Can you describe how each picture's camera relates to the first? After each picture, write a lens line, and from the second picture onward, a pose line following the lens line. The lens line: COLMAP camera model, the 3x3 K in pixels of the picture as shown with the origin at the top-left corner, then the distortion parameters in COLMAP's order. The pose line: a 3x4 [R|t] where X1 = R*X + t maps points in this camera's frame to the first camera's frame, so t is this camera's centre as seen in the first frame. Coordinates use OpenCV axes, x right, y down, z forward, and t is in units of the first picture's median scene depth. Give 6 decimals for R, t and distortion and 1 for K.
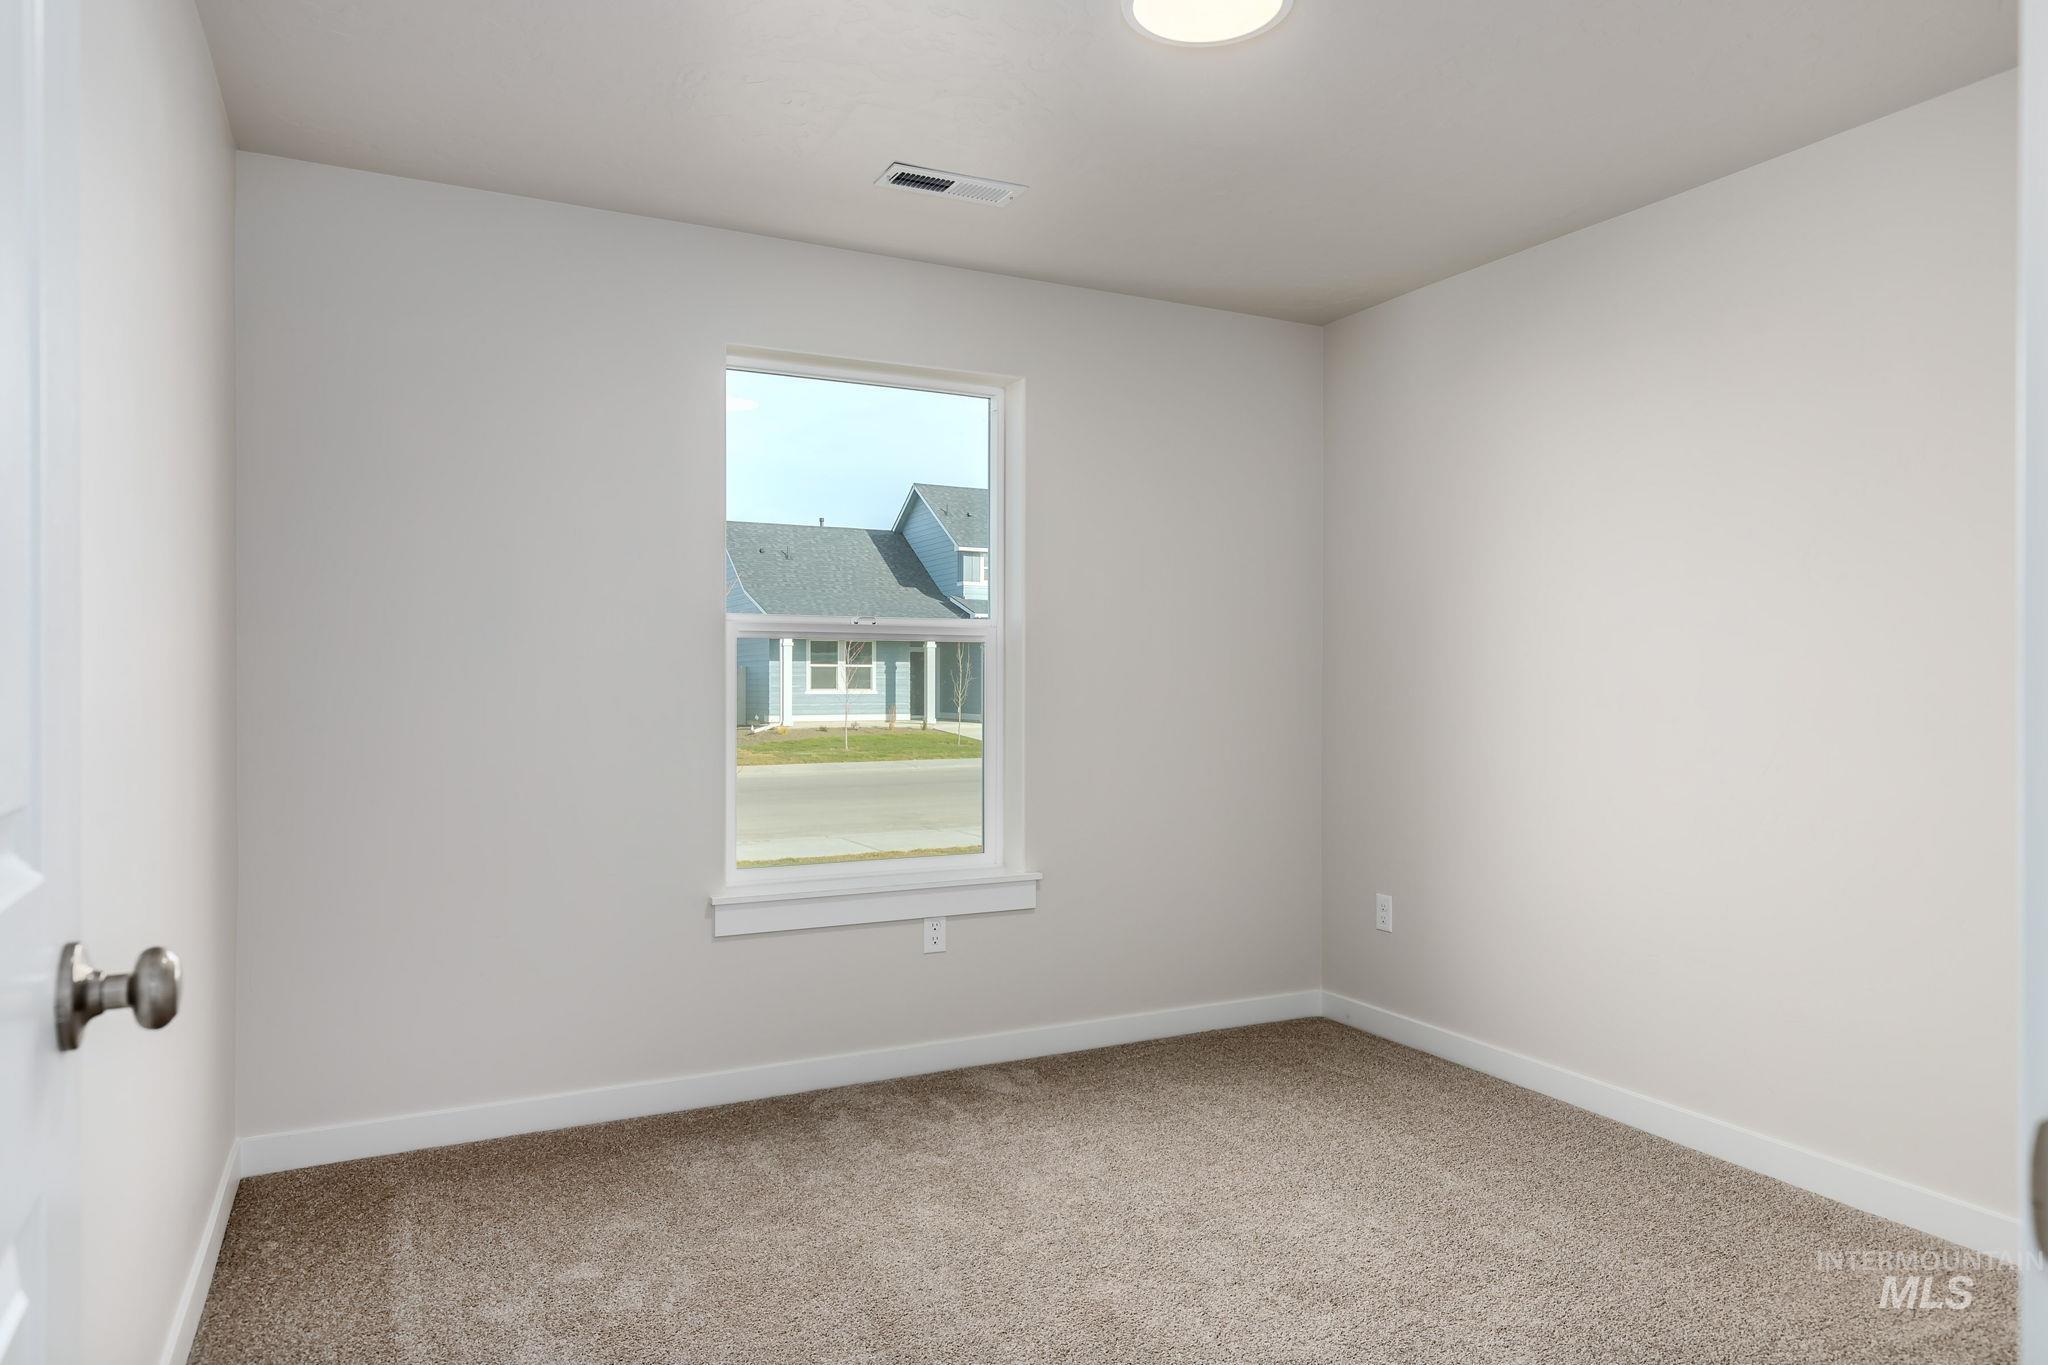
lens RADIAL K [[1232.4, 0, 1015.6], [0, 1232.4, 682.9], [0, 0, 1]] dist [-0.033952, -0.001617]
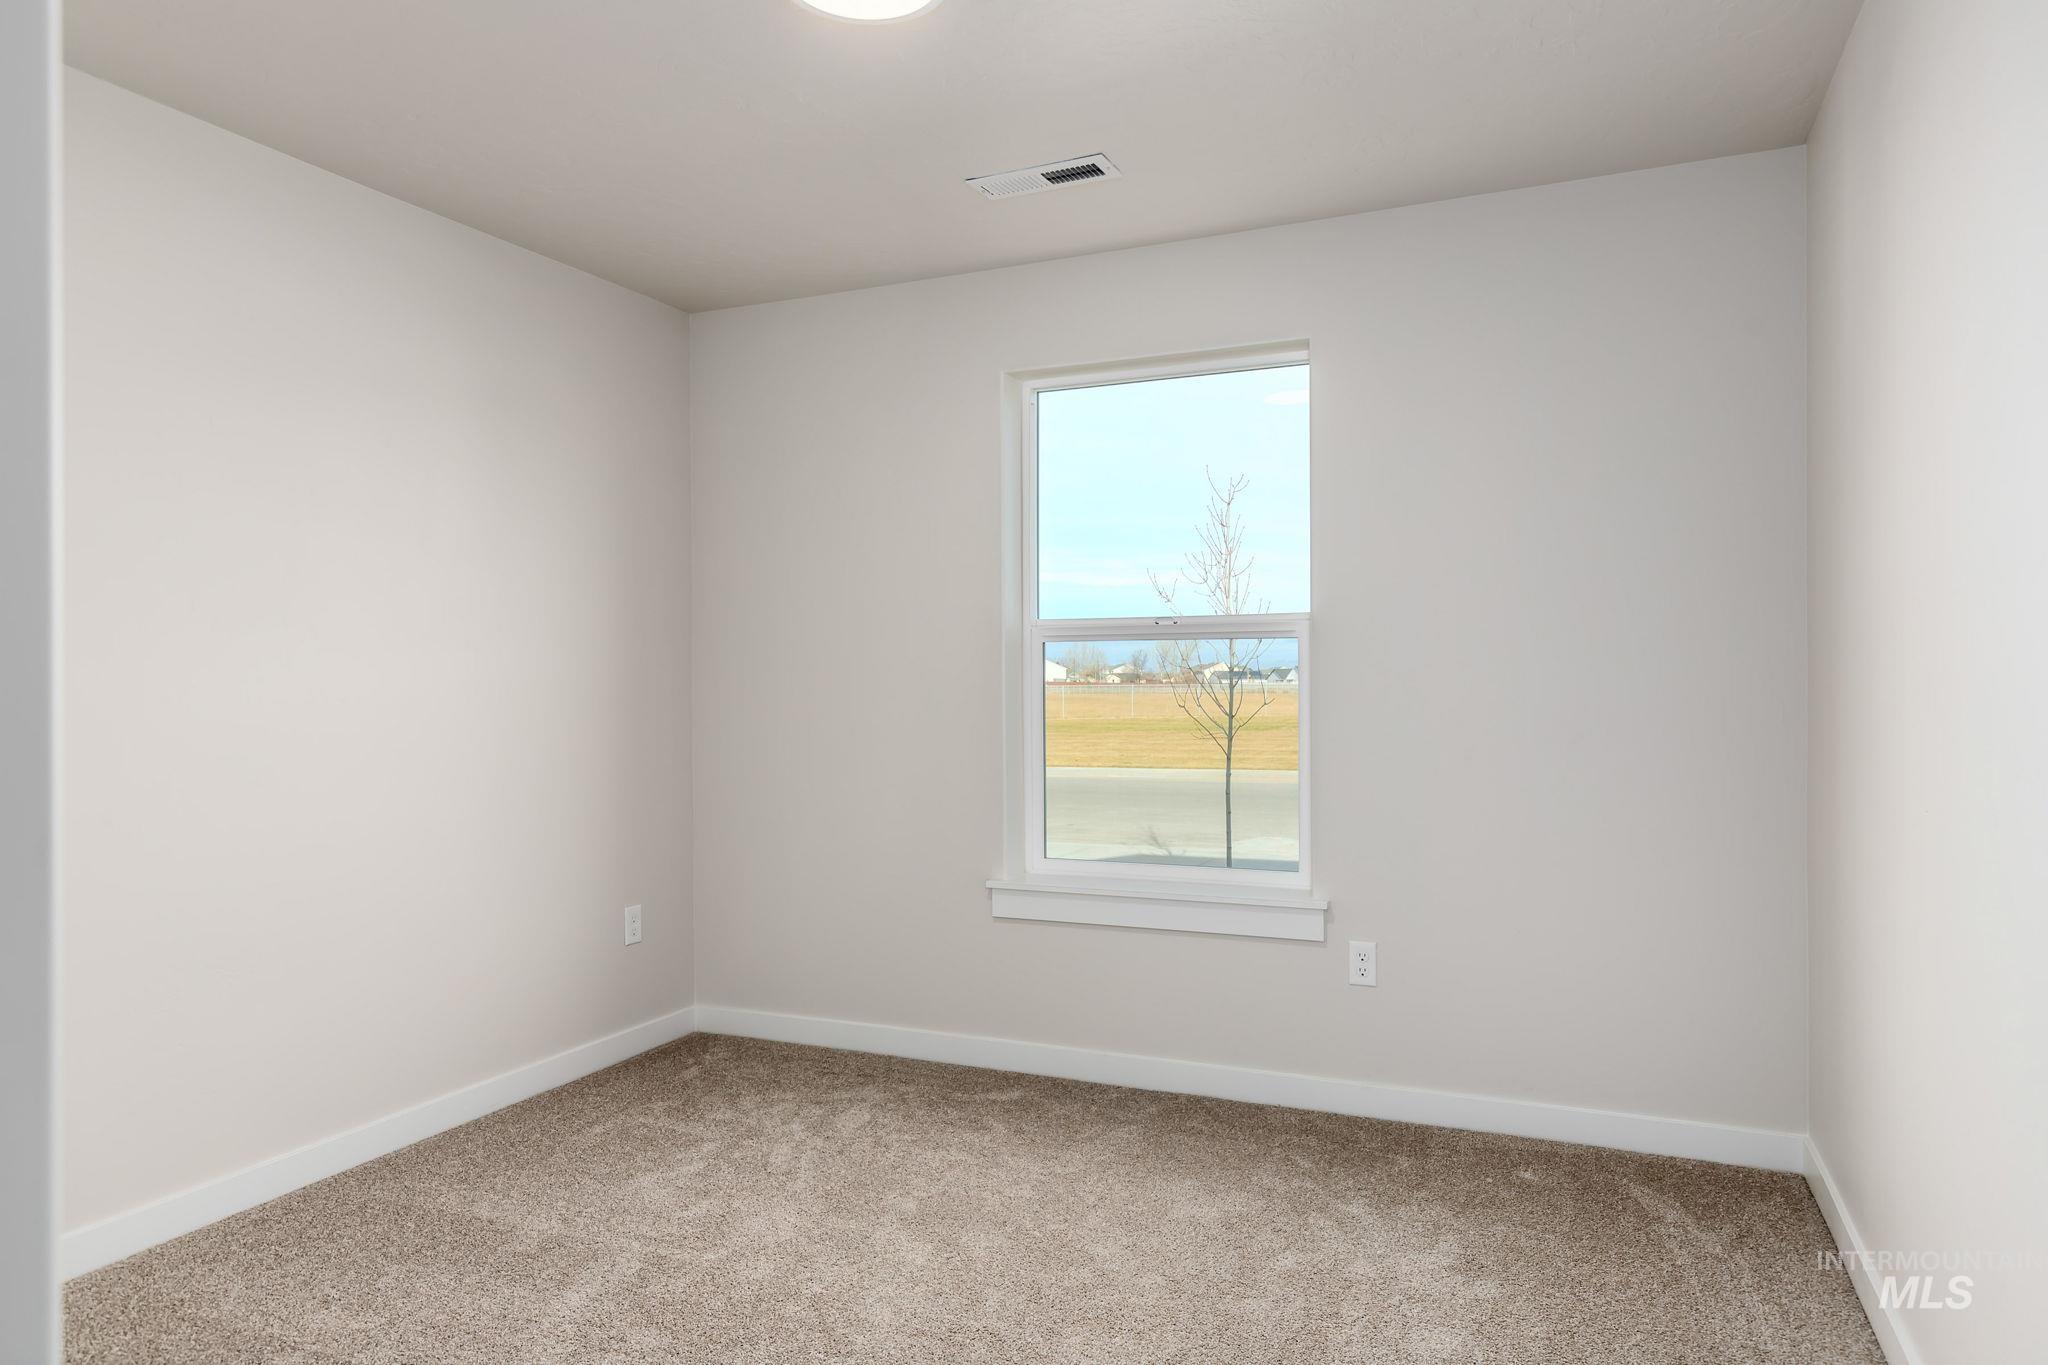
lens RADIAL K [[1232.4, 0, 1021.7], [0, 1232.4, 687.3], [0, 0, 1]] dist [-0.033952, -0.001617]
pose [[0.635940, -0.005543, -0.771718, 0.574201], [0.007103, 0.999974, -0.001330, 0.003398], [0.771706, -0.004635, 0.635963, 0.299660]]
